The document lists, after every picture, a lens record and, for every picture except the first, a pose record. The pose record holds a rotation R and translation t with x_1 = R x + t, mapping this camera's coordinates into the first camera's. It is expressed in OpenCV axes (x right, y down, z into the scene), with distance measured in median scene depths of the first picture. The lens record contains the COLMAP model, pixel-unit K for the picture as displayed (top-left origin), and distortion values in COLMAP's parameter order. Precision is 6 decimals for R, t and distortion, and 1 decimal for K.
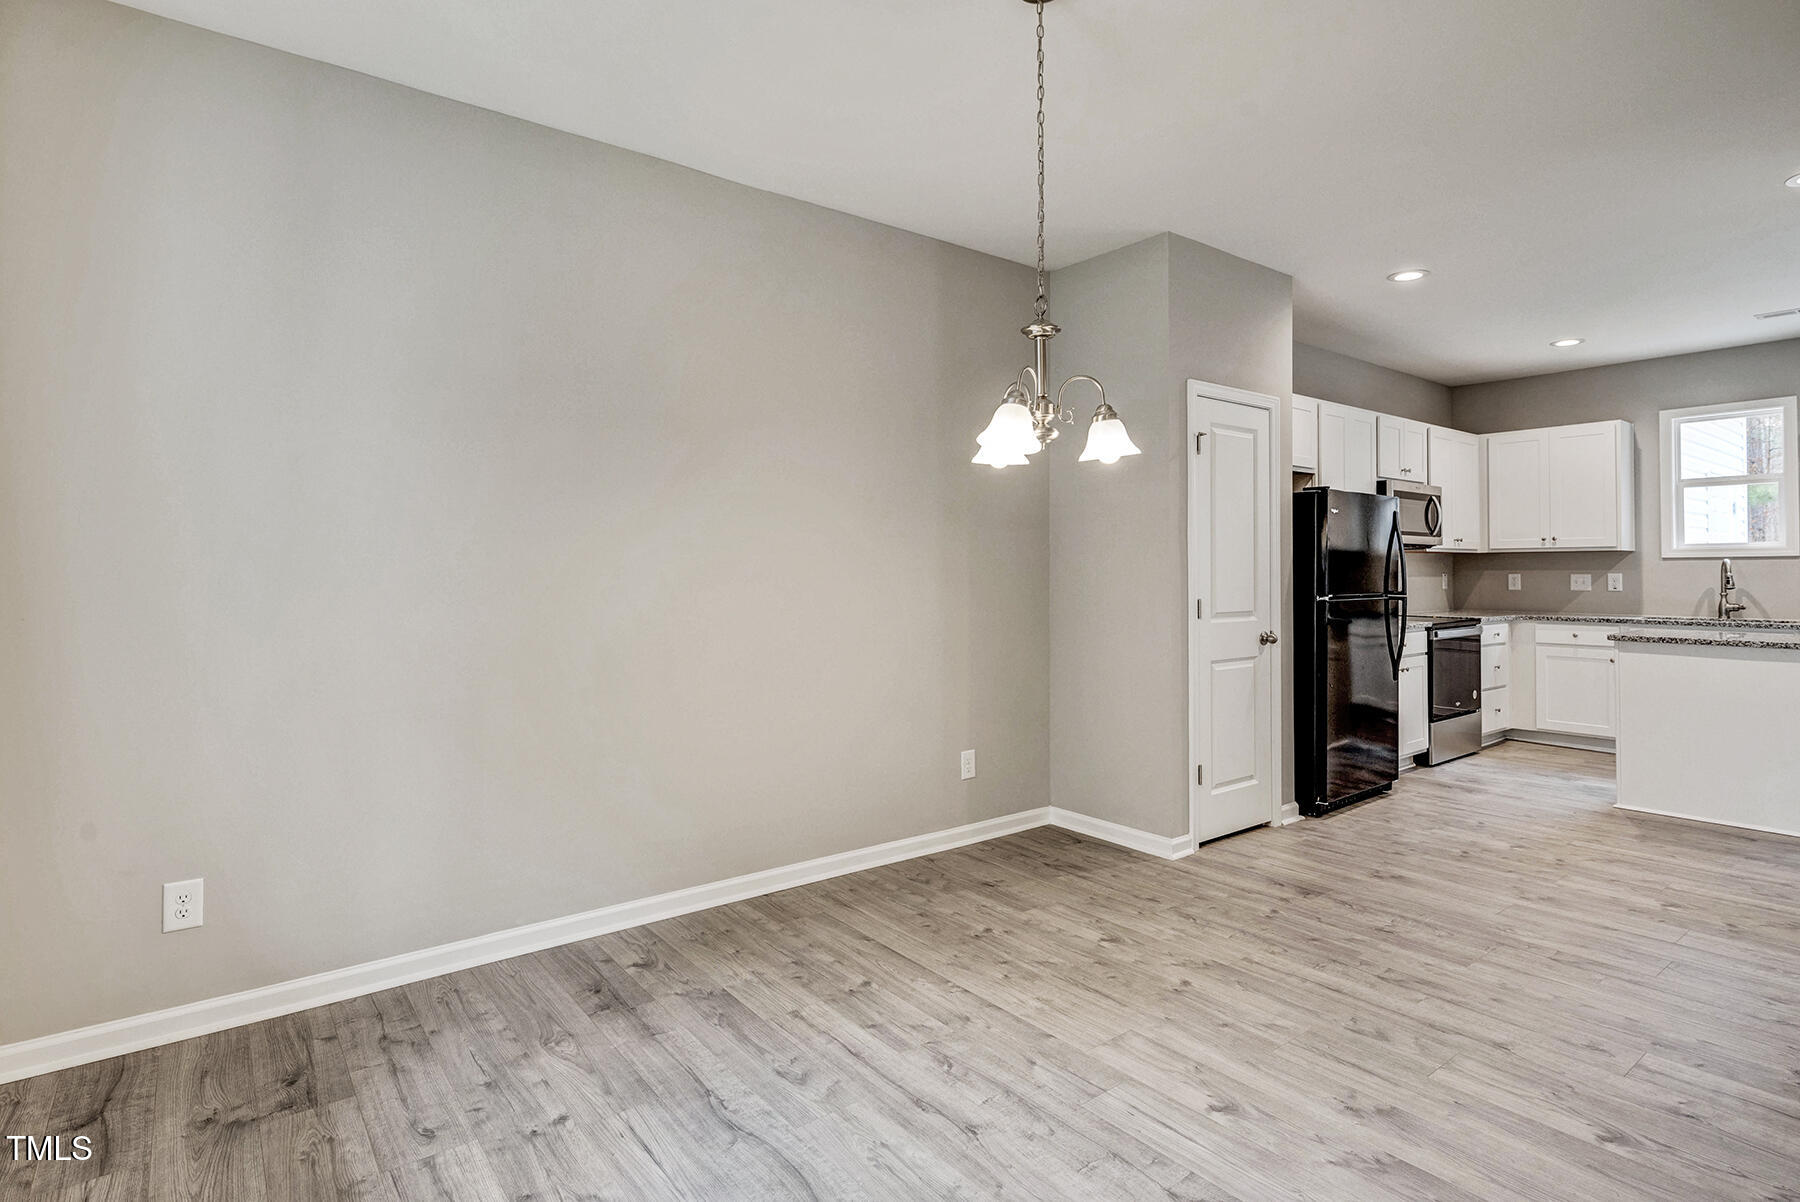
lens RADIAL K [[908.4, 0, 880.9], [0, 908.4, 564.0], [0, 0, 1]] dist [-0.005408, 0.001376]
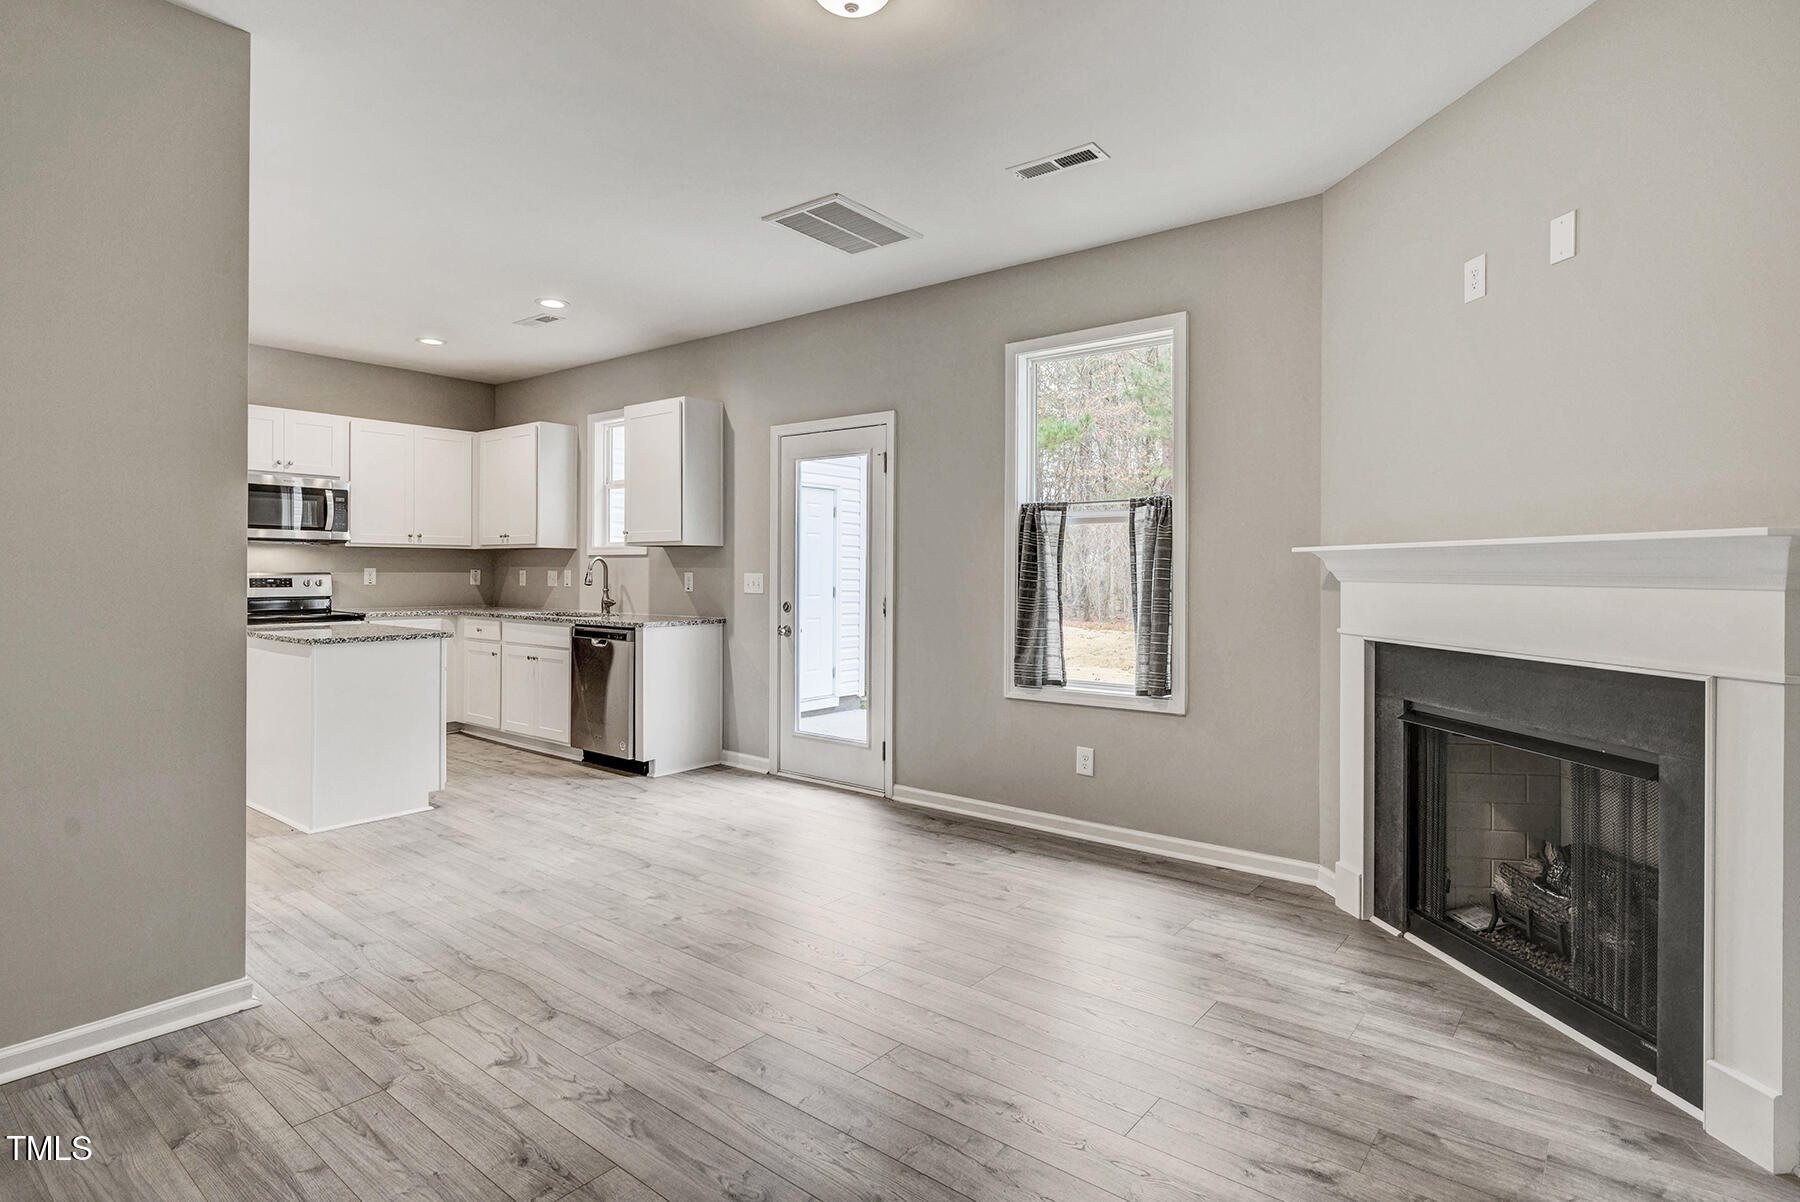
lens RADIAL K [[908.4, 0, 901.2], [0, 908.4, 570.6], [0, 0, 1]] dist [-0.005408, 0.001376]
pose [[0.966012, 0.010387, 0.258289, 1.042873], [-0.012079, 0.999915, 0.004965, 0.001138], [-0.258216, -0.007916, 0.966055, -0.117482]]
